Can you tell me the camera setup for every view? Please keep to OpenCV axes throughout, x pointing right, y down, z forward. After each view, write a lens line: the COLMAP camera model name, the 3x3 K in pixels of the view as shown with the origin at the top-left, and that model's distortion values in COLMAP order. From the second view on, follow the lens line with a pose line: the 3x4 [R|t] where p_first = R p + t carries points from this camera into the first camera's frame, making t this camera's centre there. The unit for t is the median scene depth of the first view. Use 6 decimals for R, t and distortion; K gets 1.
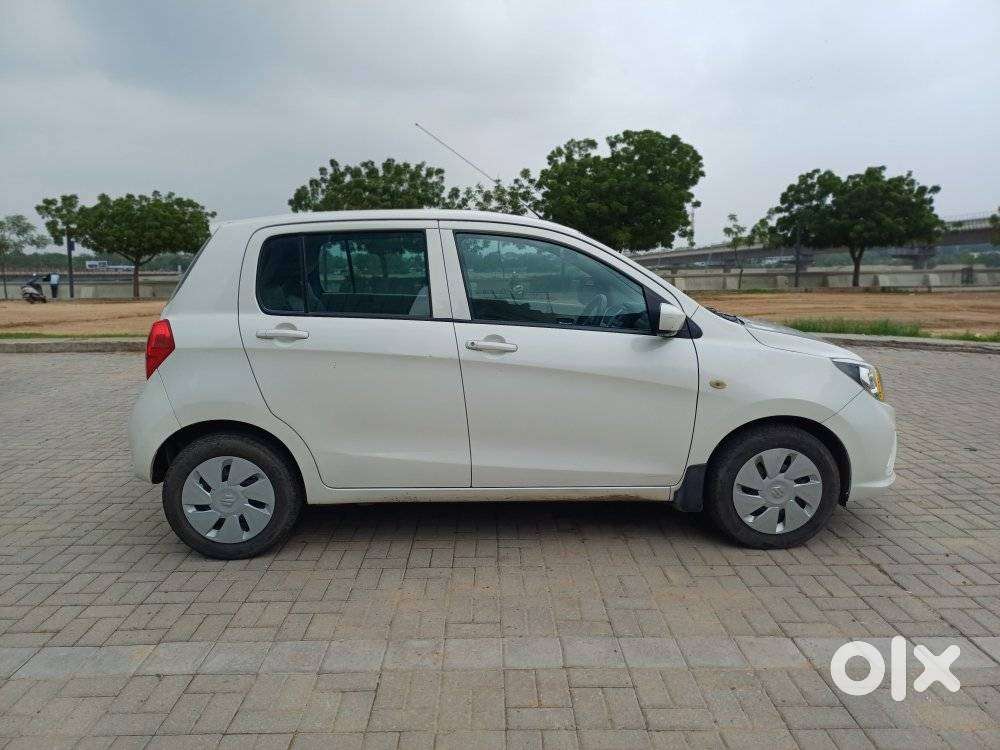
lens RADIAL K [[743.0, 0, 500.0], [0, 743.0, 375.0], [0, 0, 1]] dist [0.072368, -0.085506]
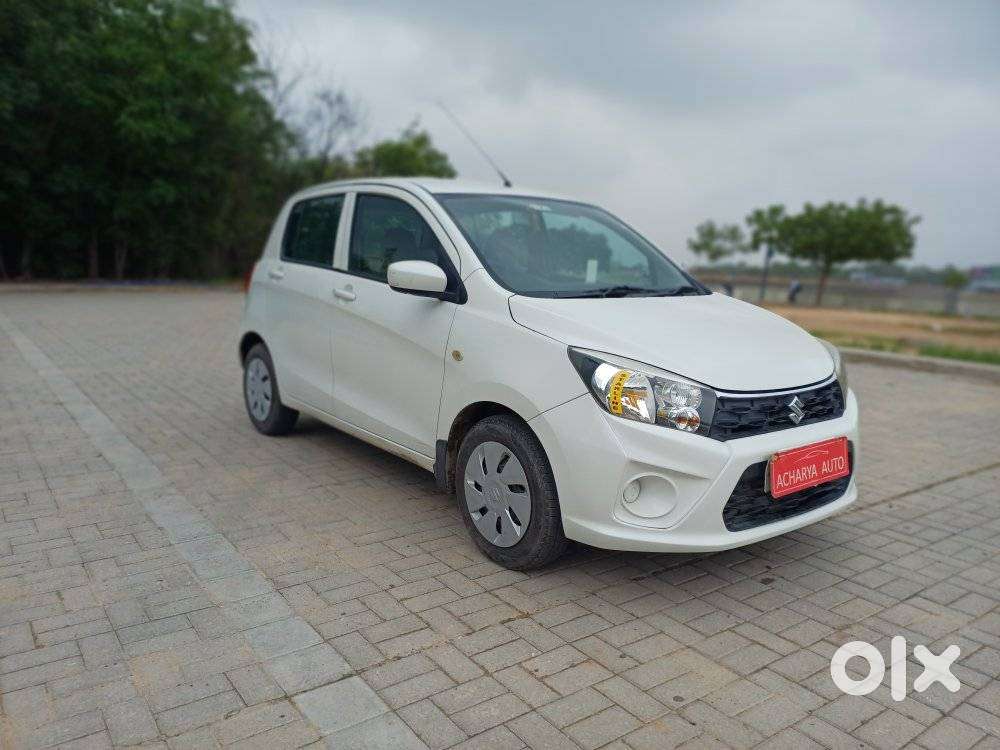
lens RADIAL K [[757.4, 0, 492.9], [0, 757.4, 373.8], [0, 0, 1]] dist [0.090374, -0.092661]
pose [[0.577072, 0.151995, -0.802425, 0.114426], [-0.170569, 0.983292, 0.063589, -0.003398], [0.798683, 0.100174, 0.593356, 0.053142]]
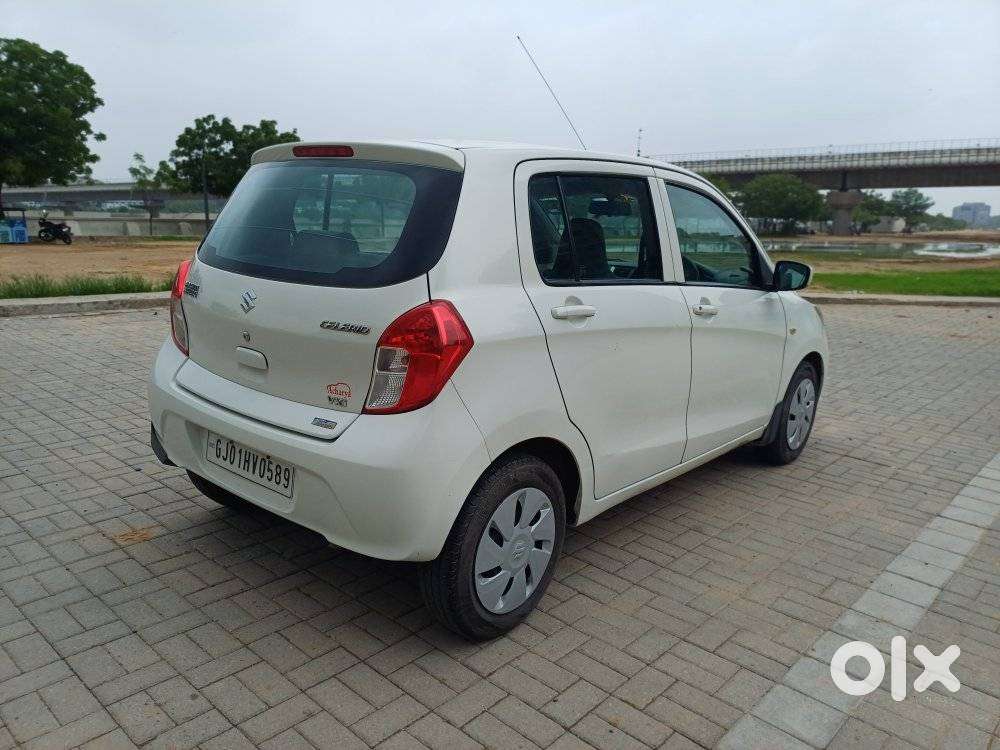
lens RADIAL K [[732.6, 0, 500.3], [0, 732.6, 384.3], [0, 0, 1]] dist [0.068372, -0.071942]
pose [[0.684025, -0.132819, 0.717265, -0.092150], [0.072863, 0.990807, 0.113985, -0.007550], [-0.725810, -0.025706, 0.687415, 0.058355]]
